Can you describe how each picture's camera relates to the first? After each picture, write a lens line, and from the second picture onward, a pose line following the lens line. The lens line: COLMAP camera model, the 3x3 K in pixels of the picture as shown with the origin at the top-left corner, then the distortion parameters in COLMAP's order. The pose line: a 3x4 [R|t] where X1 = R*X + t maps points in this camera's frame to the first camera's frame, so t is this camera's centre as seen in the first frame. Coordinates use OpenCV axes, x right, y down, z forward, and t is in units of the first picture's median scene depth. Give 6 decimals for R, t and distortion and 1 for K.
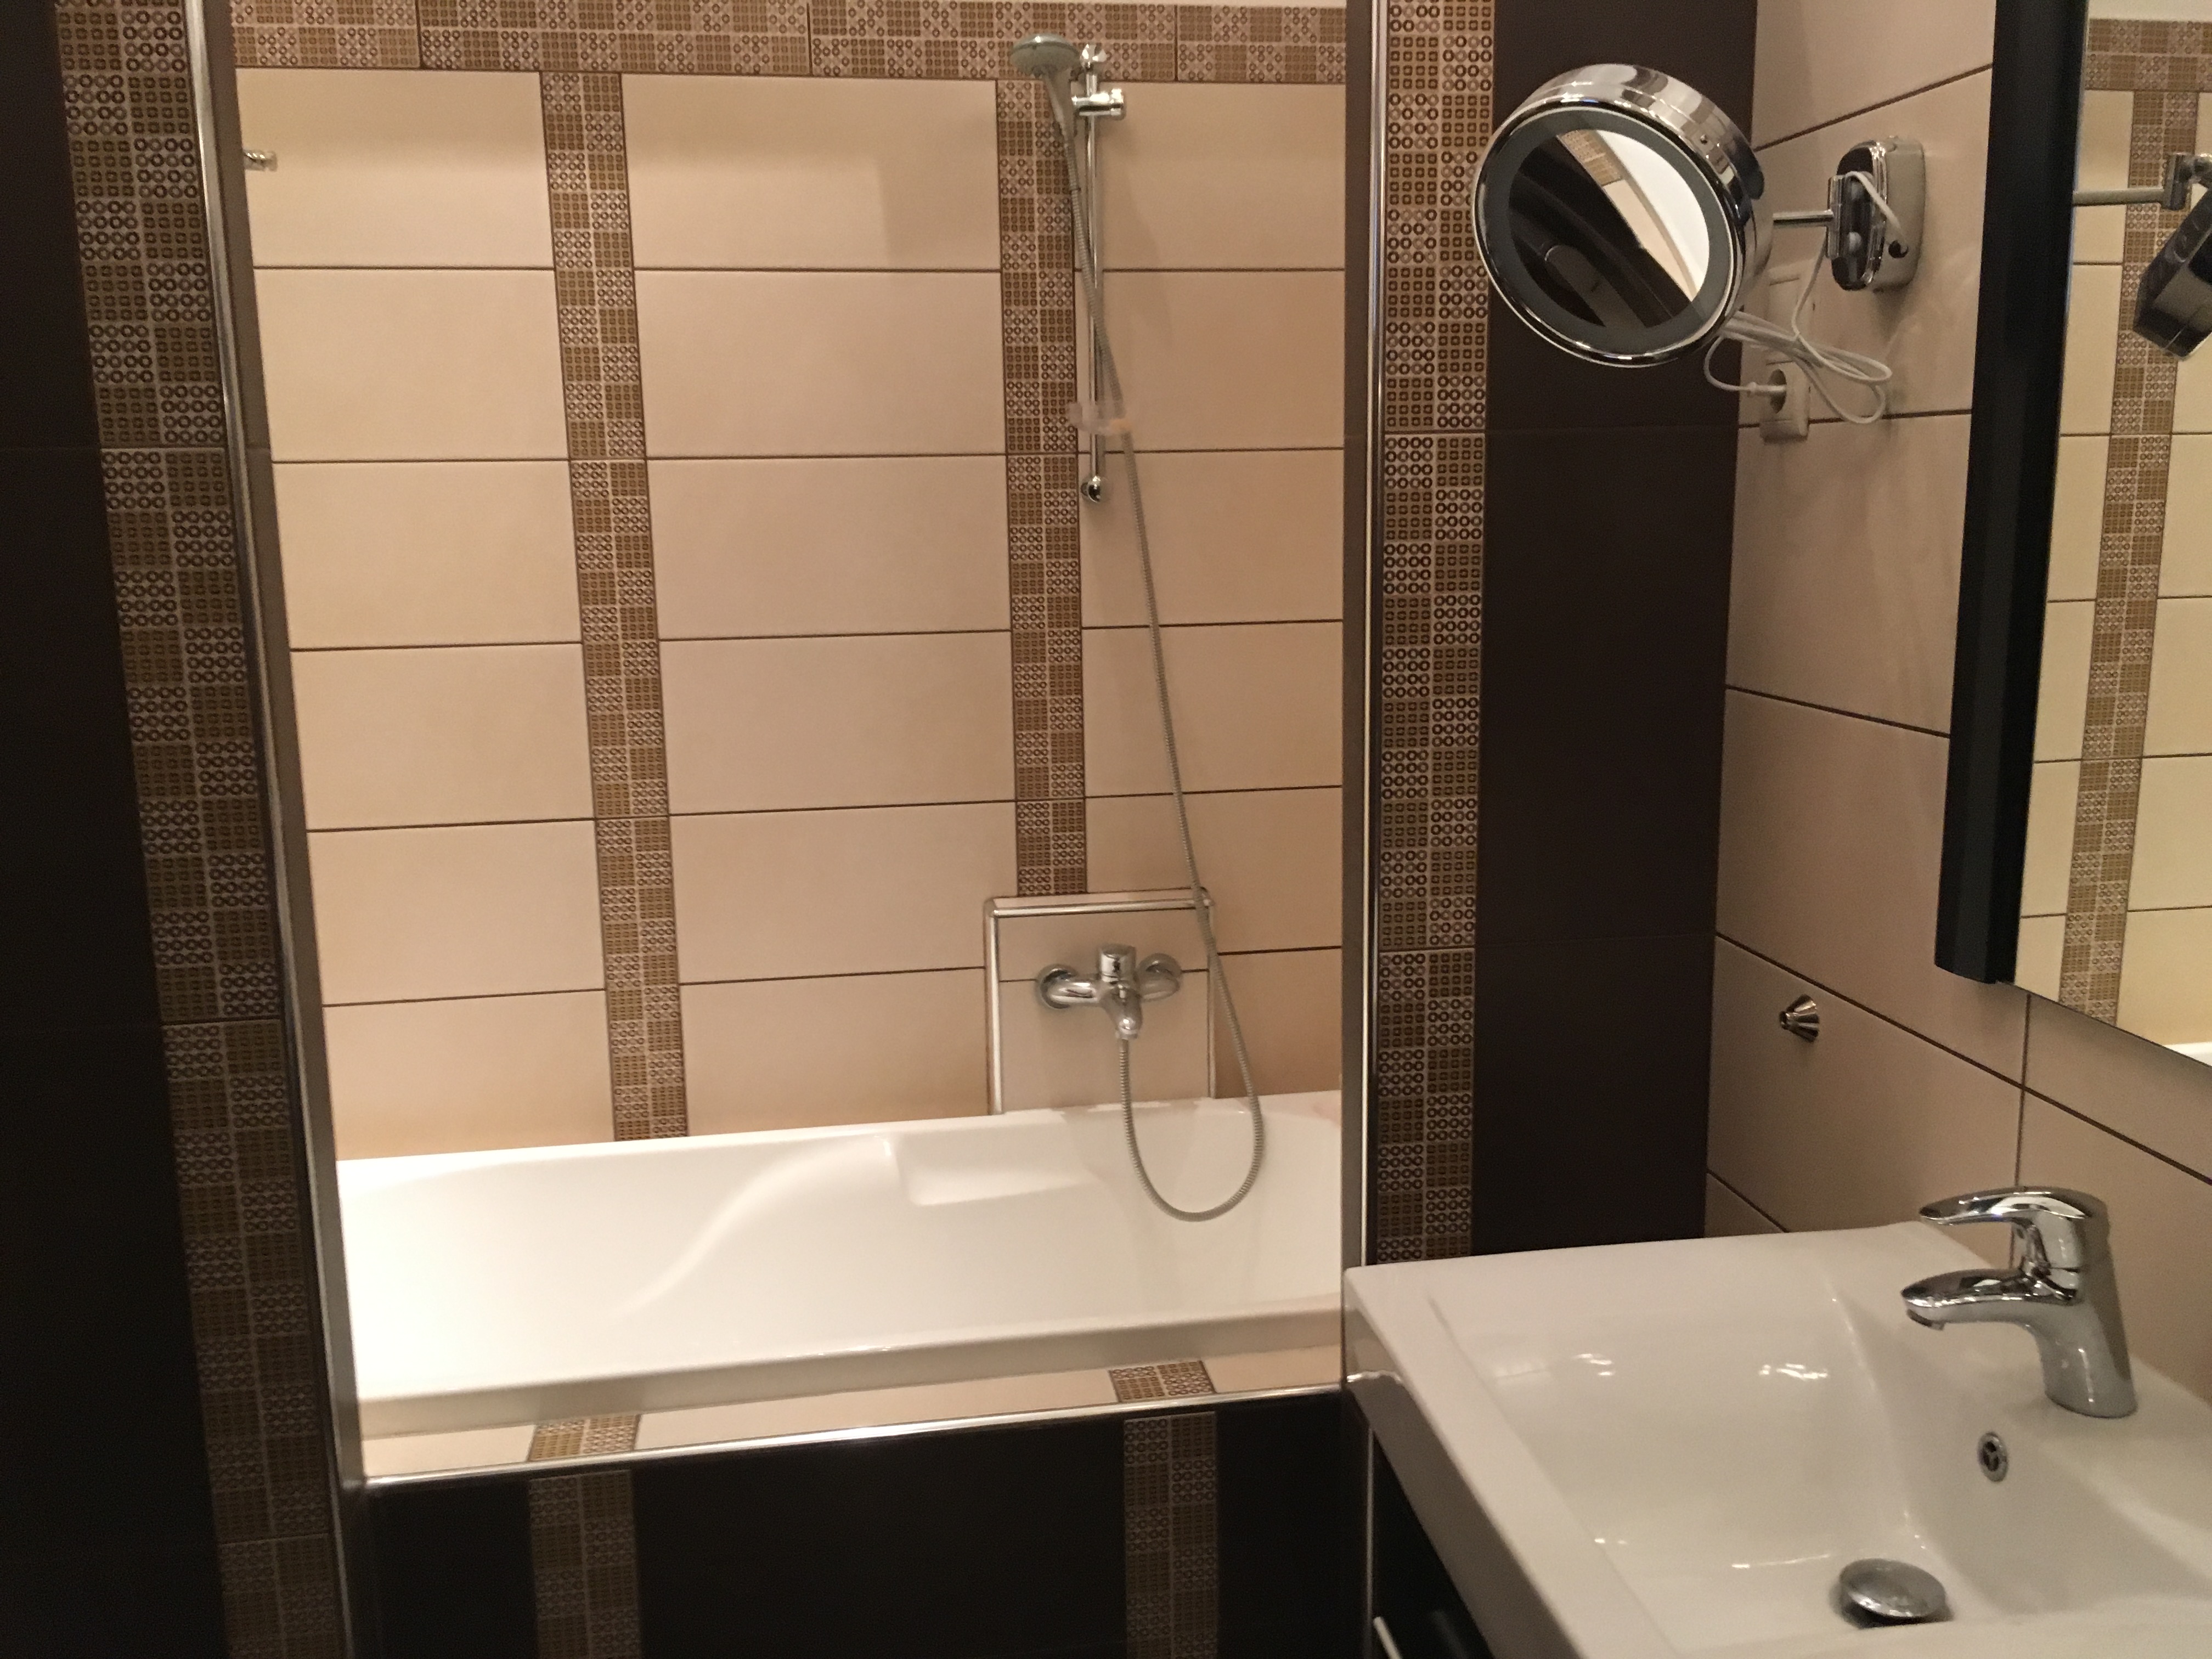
lens RADIAL K [[1893.0, 0, 1097.8], [0, 1893.0, 813.6], [0, 0, 1]] dist [0.084464, -0.119878]
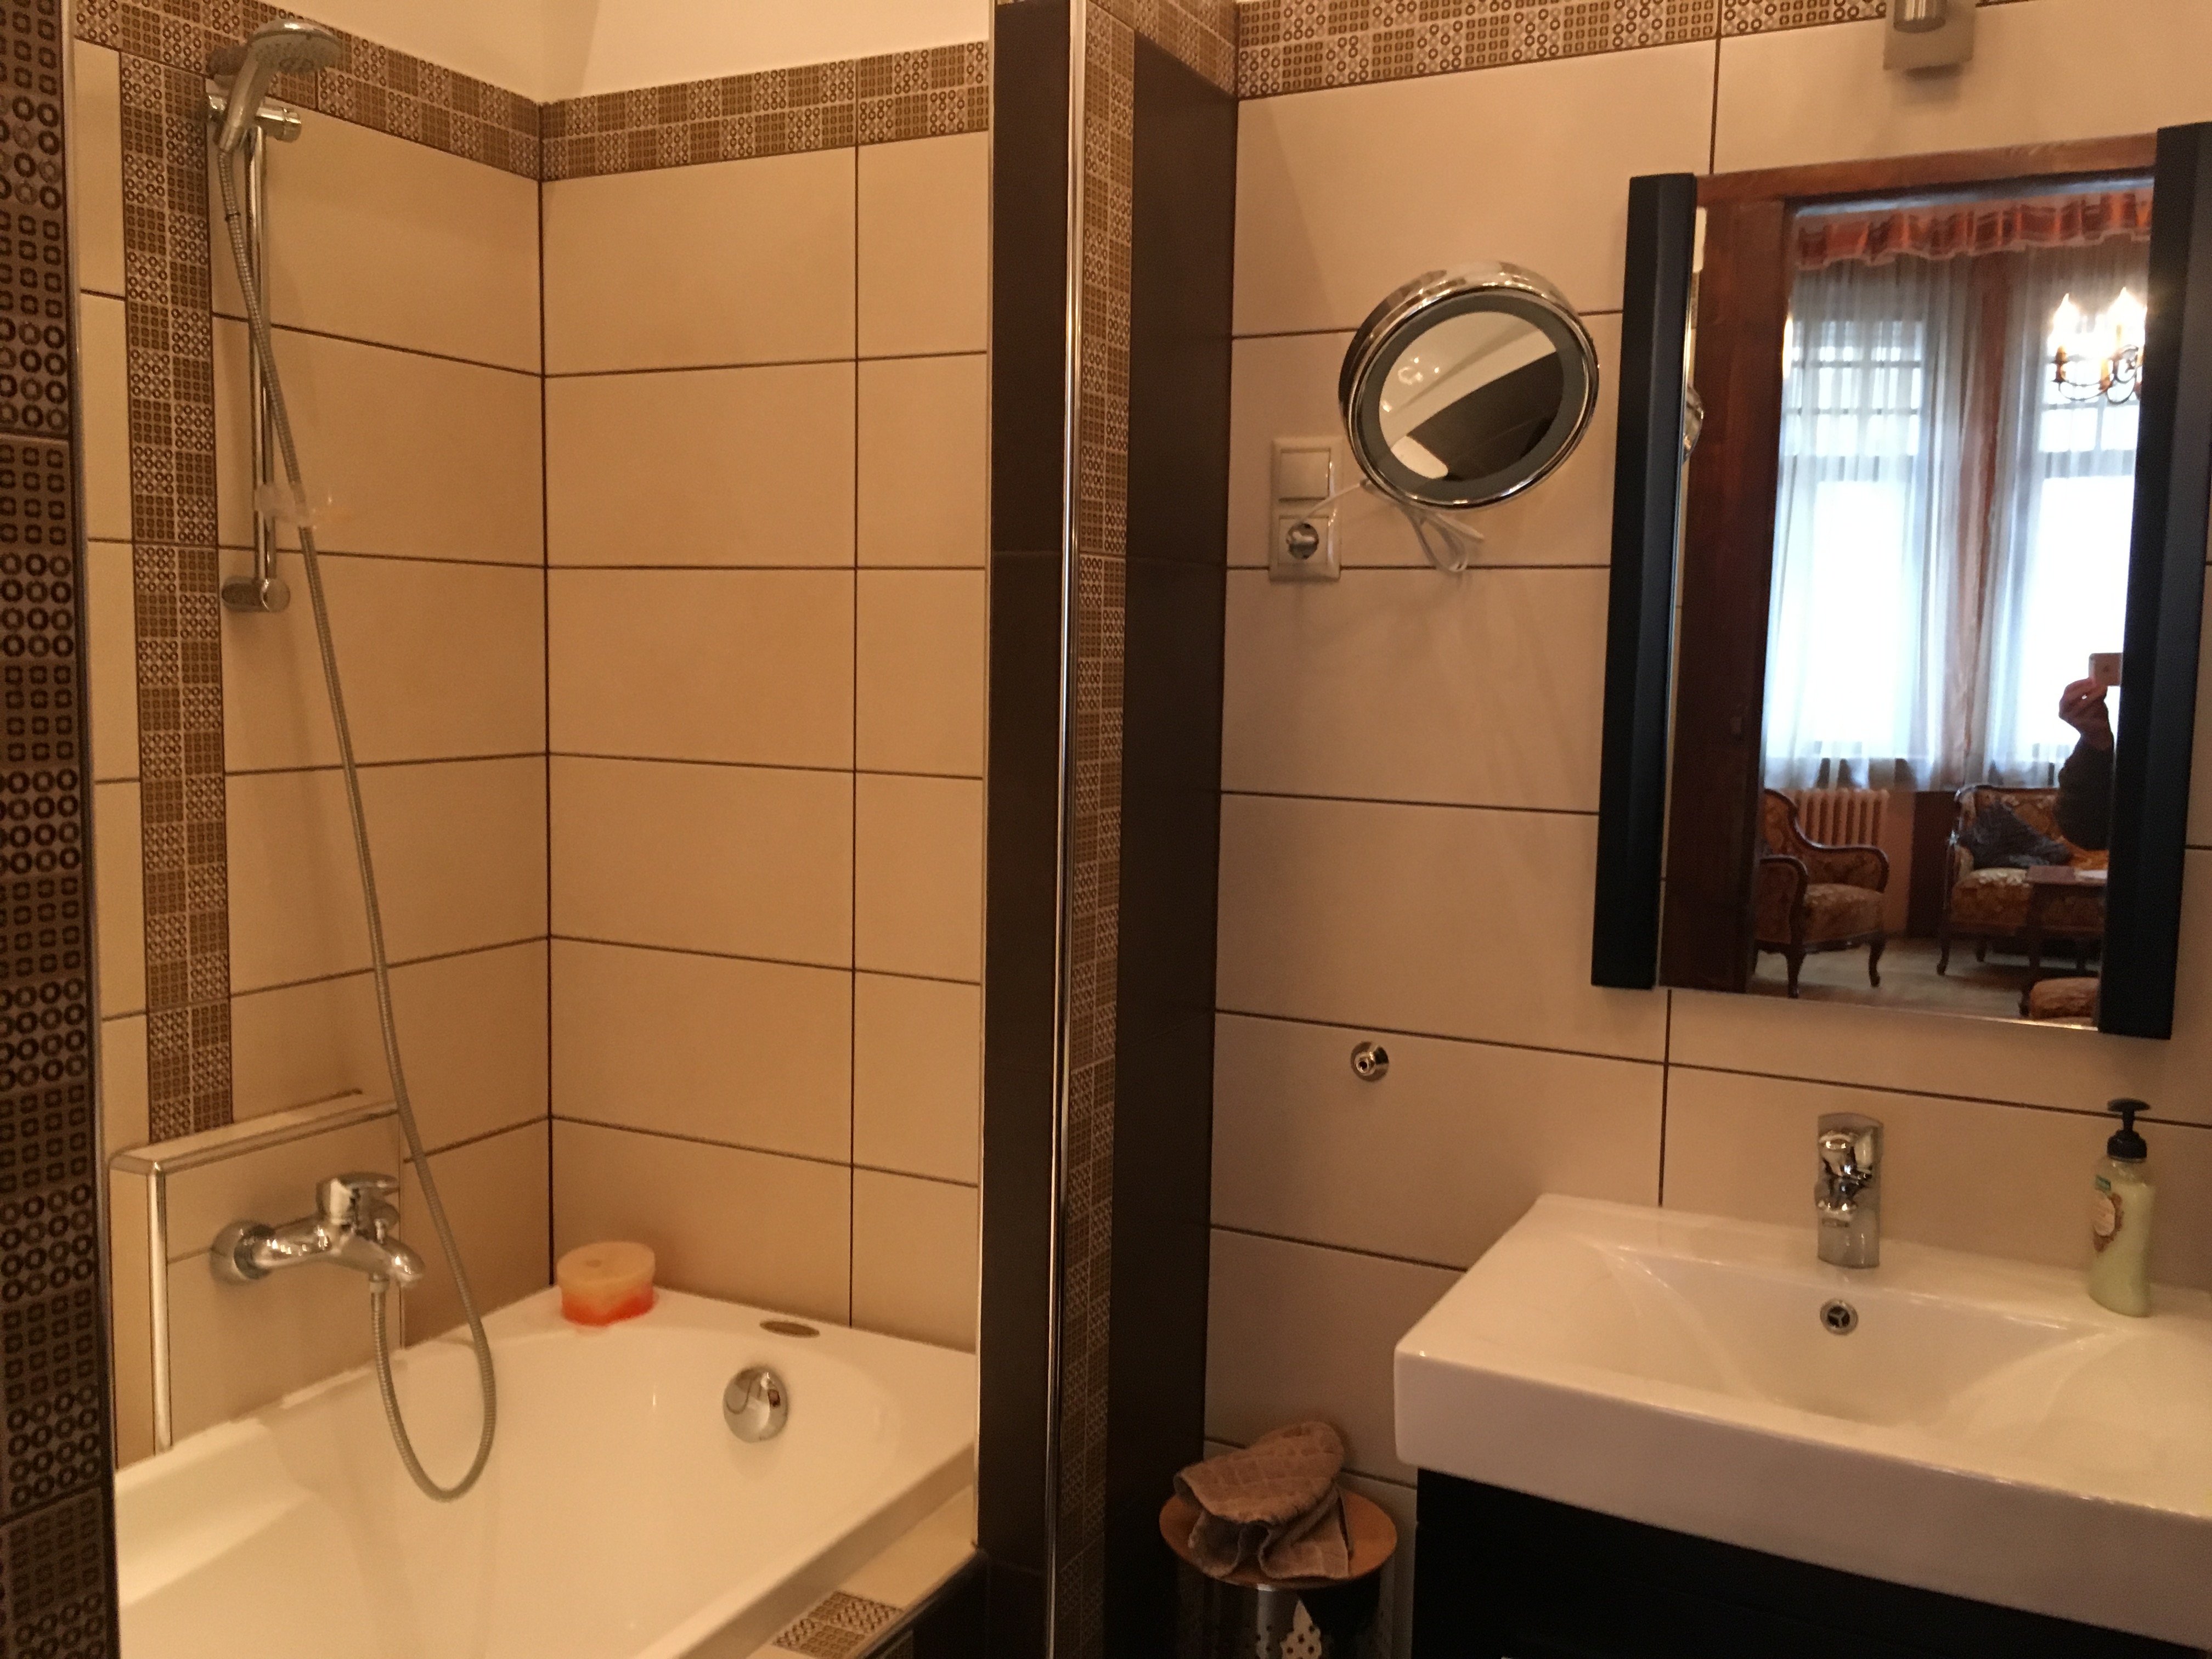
lens RADIAL K [[1893.0, 0, 1097.8], [0, 1893.0, 813.6], [0, 0, 1]] dist [0.084464, -0.119878]
pose [[0.581707, -0.045967, 0.812098, -0.439852], [0.113471, 0.993225, -0.025060, -0.023220], [-0.805444, 0.106727, 0.582982, 0.274147]]
